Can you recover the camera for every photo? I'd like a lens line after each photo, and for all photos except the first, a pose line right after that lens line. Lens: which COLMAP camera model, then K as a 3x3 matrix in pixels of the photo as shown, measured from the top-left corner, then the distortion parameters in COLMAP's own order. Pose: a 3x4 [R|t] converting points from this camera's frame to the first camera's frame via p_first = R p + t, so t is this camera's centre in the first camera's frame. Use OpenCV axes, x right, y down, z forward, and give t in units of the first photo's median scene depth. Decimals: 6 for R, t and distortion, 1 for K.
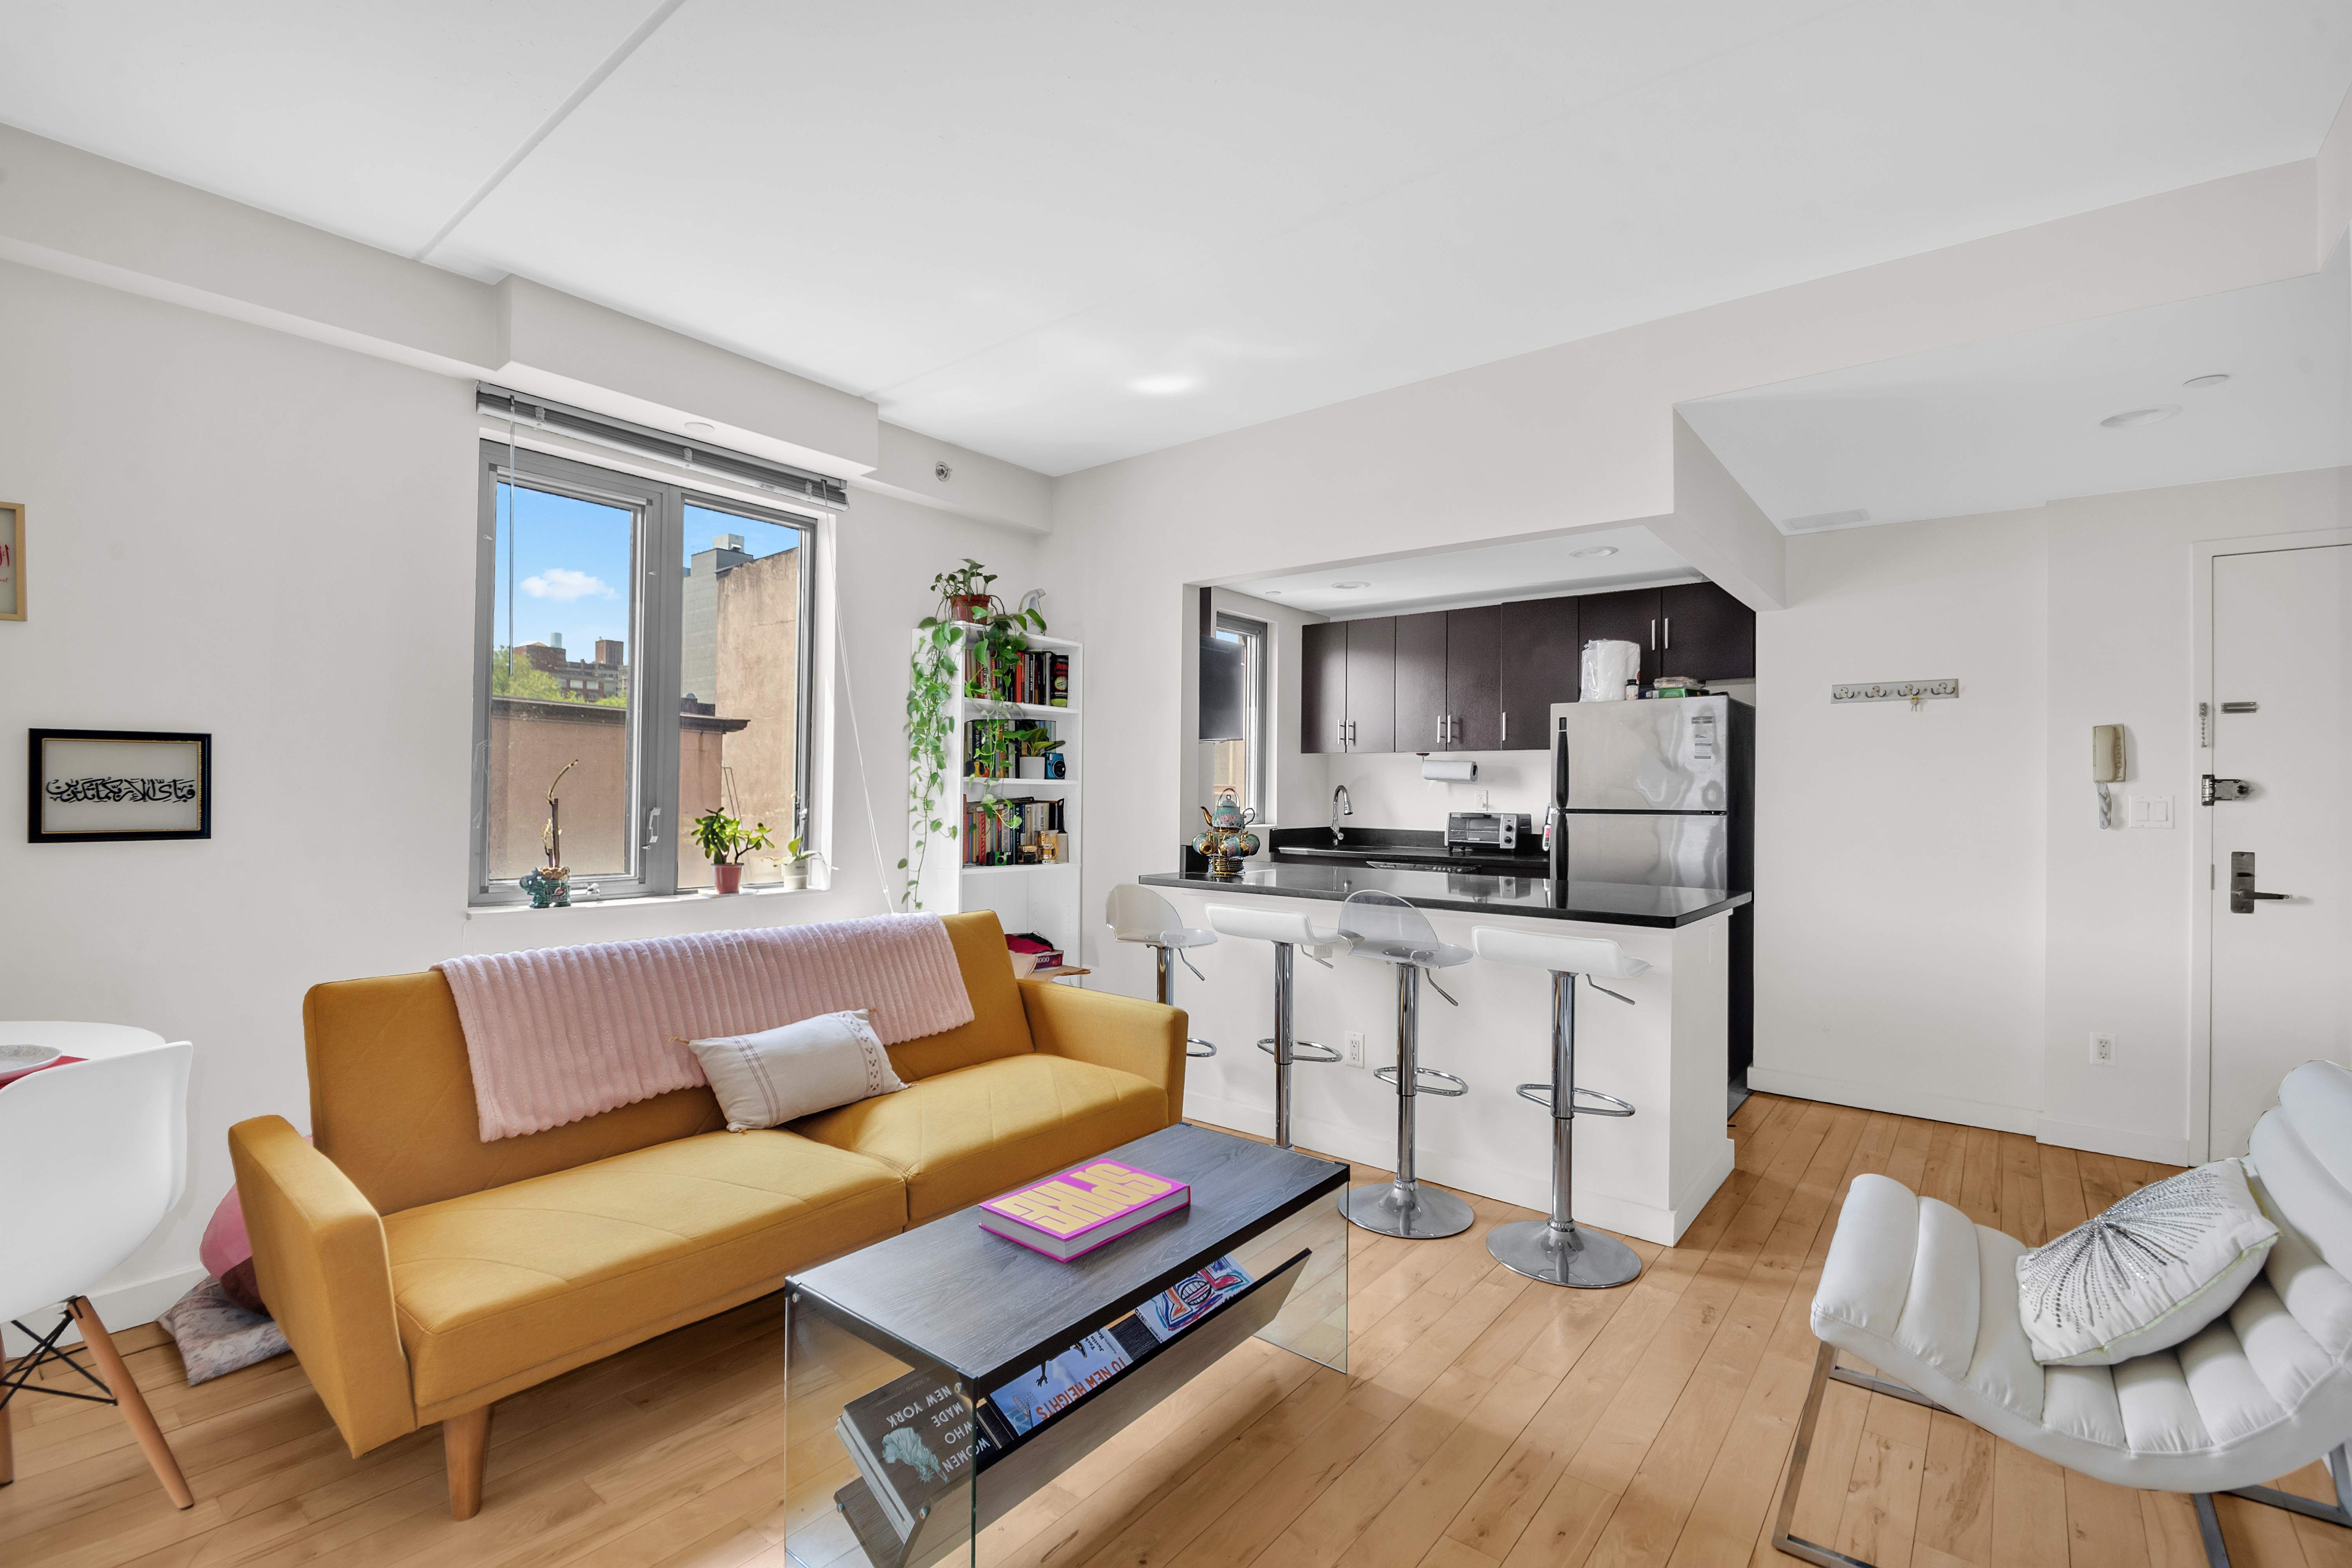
lens RADIAL K [[1036.6, 0, 1176.0], [0, 1036.6, 784.0], [0, 0, 1]] dist [0.017414, -0.017866]
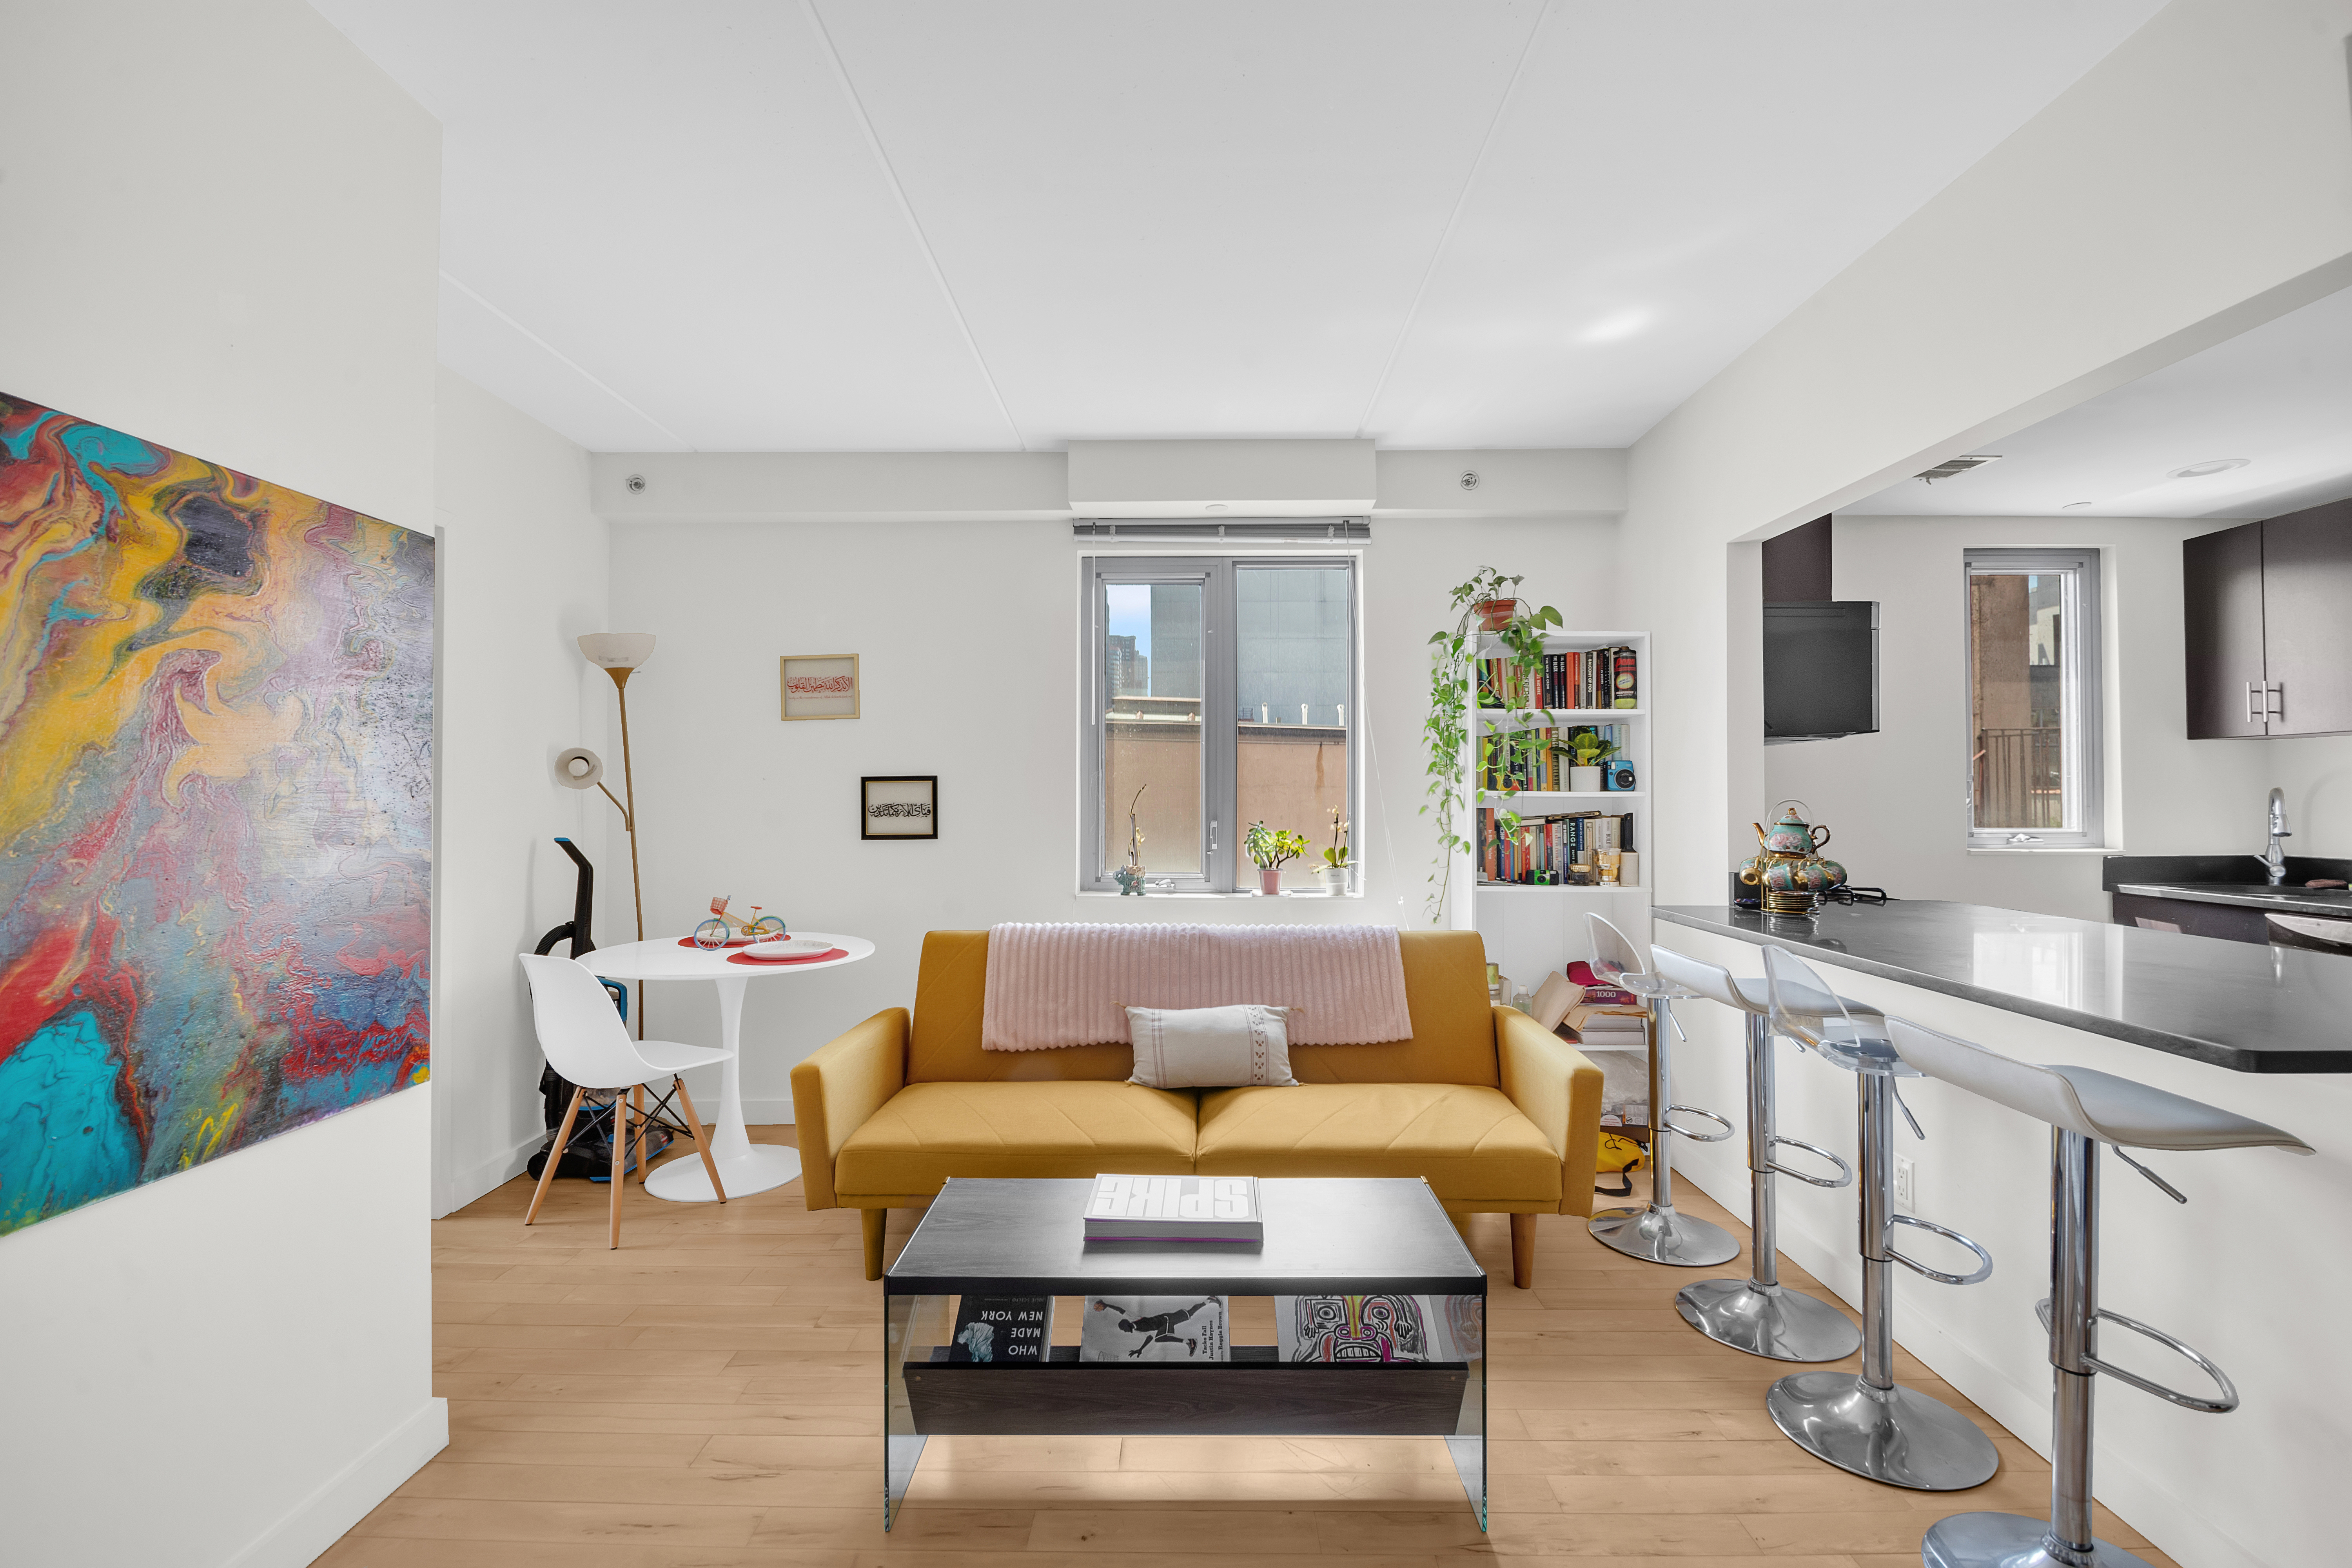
lens RADIAL K [[1036.6, 0, 1176.0], [0, 1036.6, 784.0], [0, 0, 1]] dist [0.017414, -0.017866]
pose [[0.613497, -0.018443, -0.789482, 0.419023], [0.014933, 0.999819, -0.011752, -0.006865], [0.789556, -0.004580, 0.613662, 0.196498]]
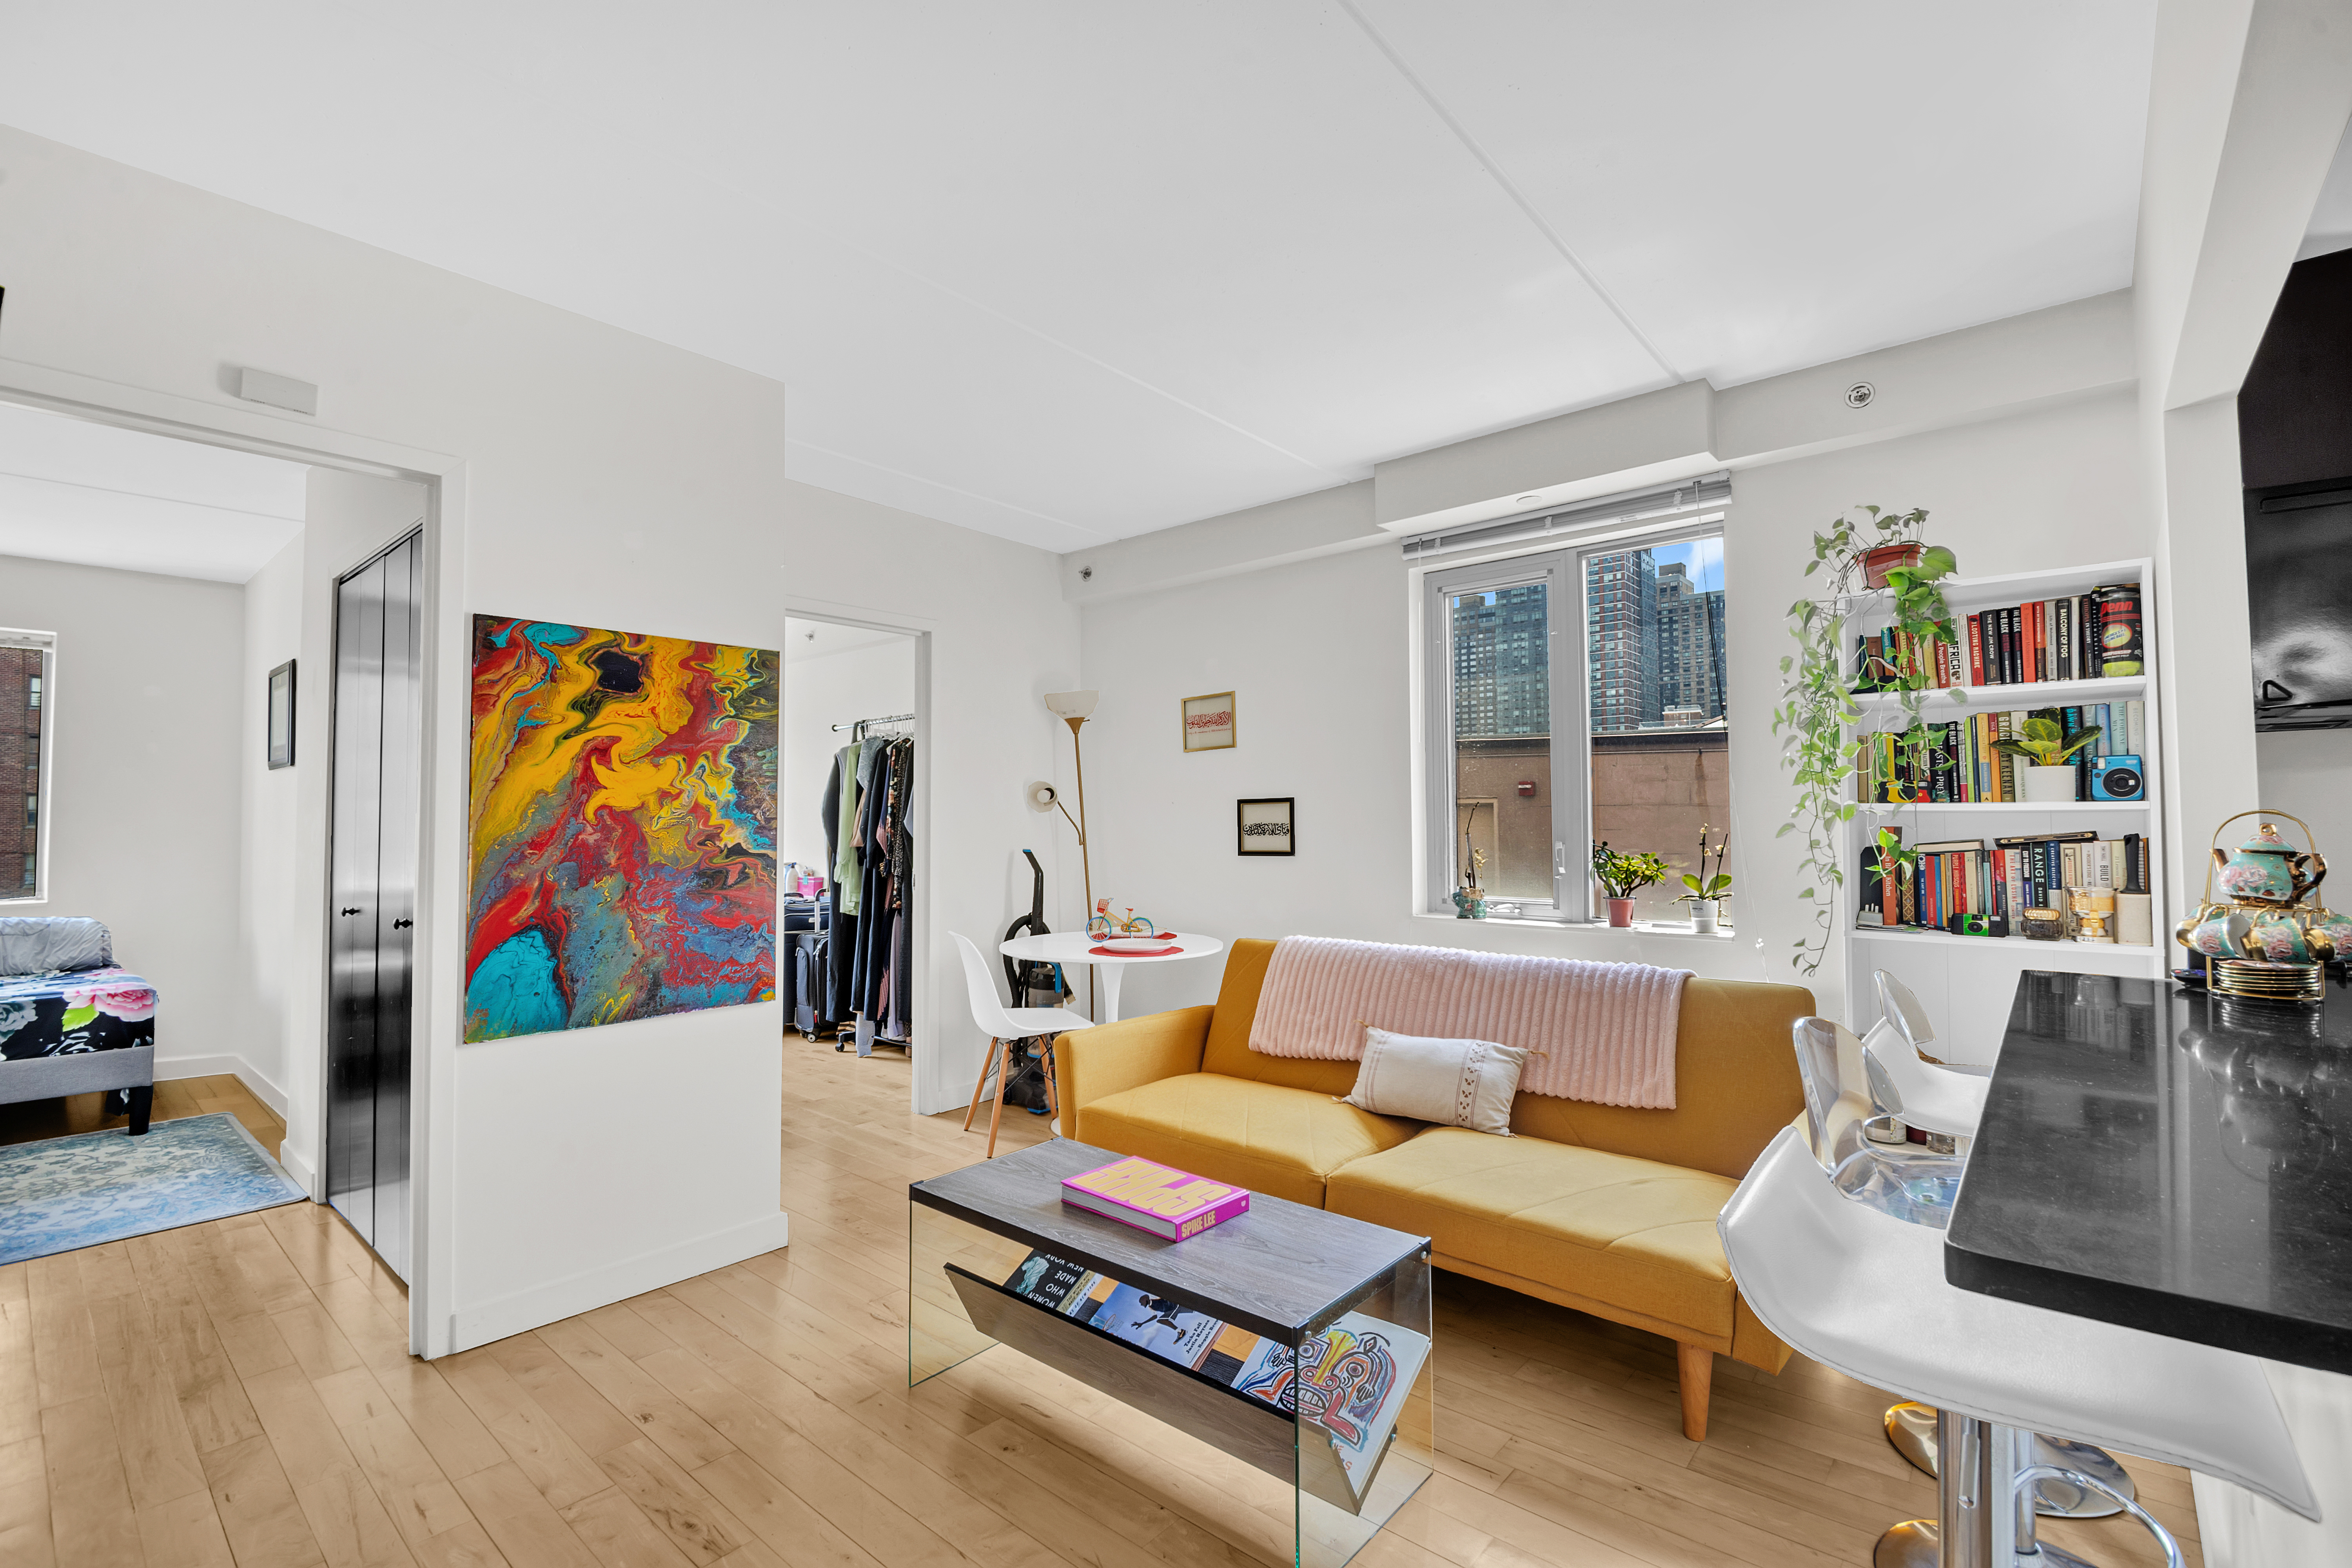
lens RADIAL K [[1036.6, 0, 1176.0], [0, 1036.6, 784.0], [0, 0, 1]] dist [0.017414, -0.017866]
pose [[-0.036379, -0.044974, -0.998326, 0.588681], [0.016869, 0.998817, -0.045610, 0.004562], [0.999196, -0.018500, -0.035577, 0.593079]]
